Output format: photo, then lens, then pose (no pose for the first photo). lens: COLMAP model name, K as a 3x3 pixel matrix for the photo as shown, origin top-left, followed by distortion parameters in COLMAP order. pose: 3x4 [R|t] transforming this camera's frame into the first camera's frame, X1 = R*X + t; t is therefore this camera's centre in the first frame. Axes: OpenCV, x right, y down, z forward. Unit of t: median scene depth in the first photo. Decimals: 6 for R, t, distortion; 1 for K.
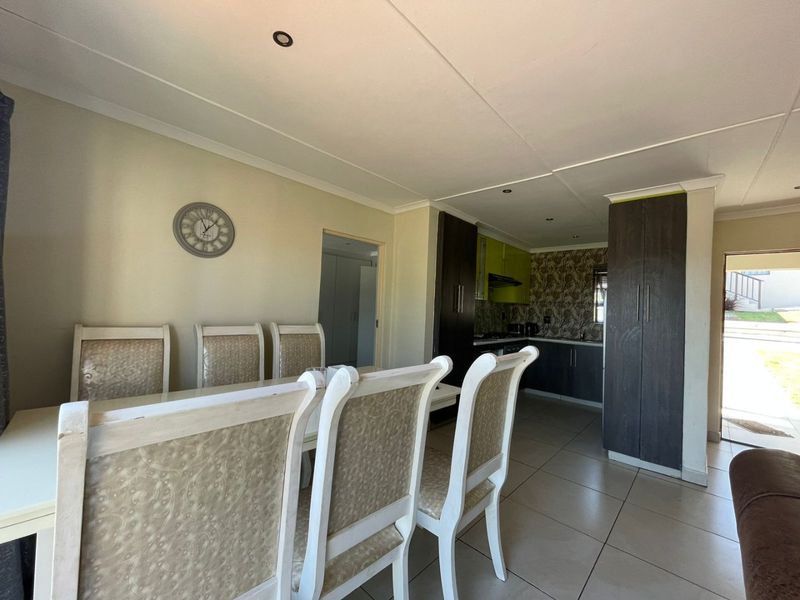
lens RADIAL K [[321.3, 0, 400.3], [0, 321.3, 298.9], [0, 0, 1]] dist [-0.006652, 0.001713]
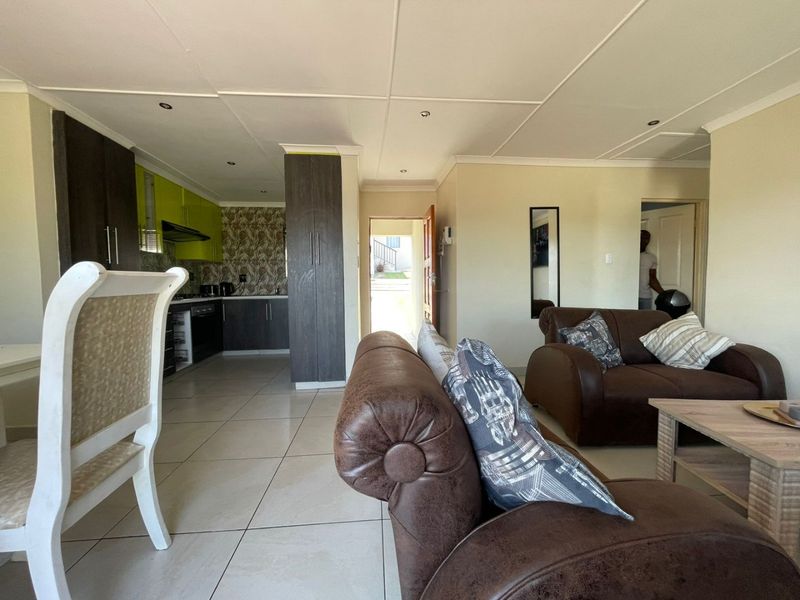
lens RADIAL K [[321.3, 0, 397.5], [0, 321.3, 298.6], [0, 0, 1]] dist [-0.006652, 0.001713]
pose [[0.665465, -0.085867, 0.741474, 0.063070], [0.021539, 0.995157, 0.095915, 0.061457], [-0.746119, -0.047857, 0.664091, 0.006967]]
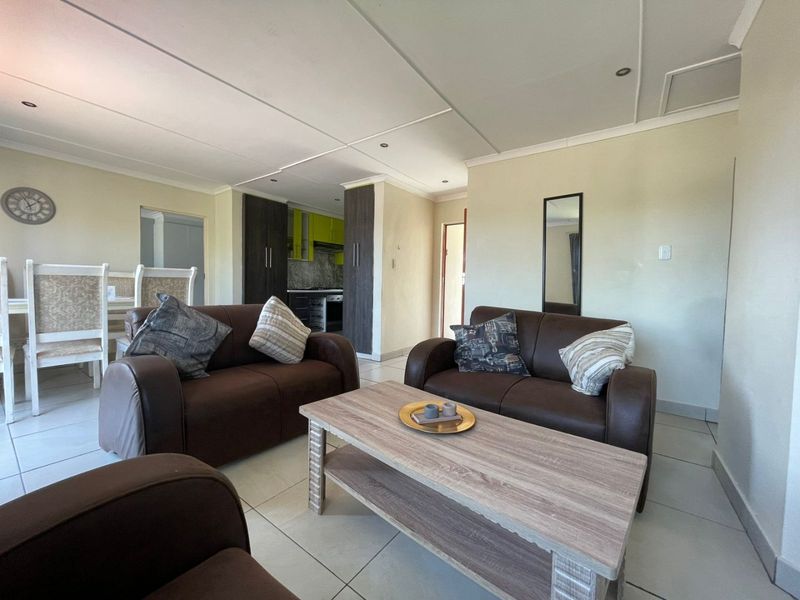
lens RADIAL K [[321.3, 0, 400.4], [0, 321.3, 298.3], [0, 0, 1]] dist [-0.006652, 0.001713]
pose [[0.992228, -0.026907, 0.121486, 0.543959], [0.018936, 0.997620, 0.066295, 0.089031], [-0.122981, -0.063480, 0.990377, -0.426935]]
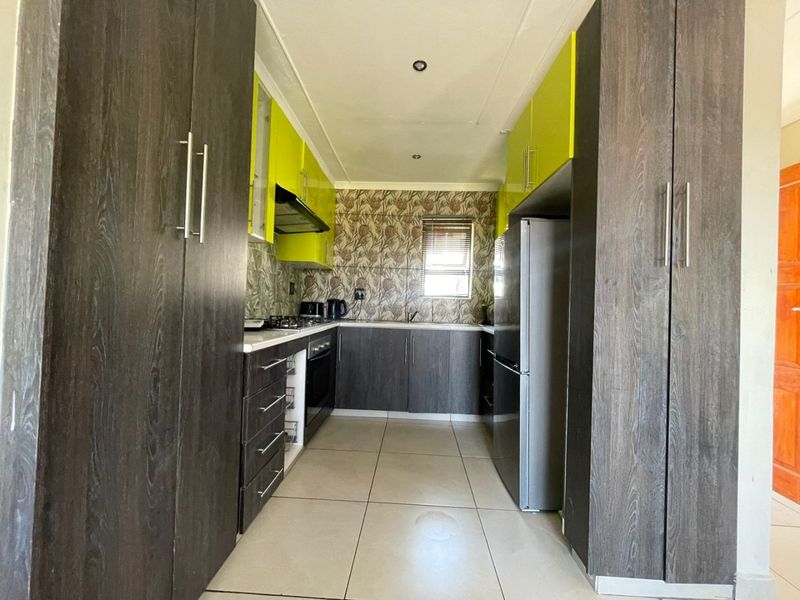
lens RADIAL K [[321.3, 0, 397.1], [0, 321.3, 297.8], [0, 0, 1]] dist [-0.006652, 0.001713]
pose [[0.761799, -0.007910, 0.647766, 0.132493], [-0.014504, 0.999467, 0.029262, 0.074116], [-0.647651, -0.031687, 0.761278, 0.639907]]
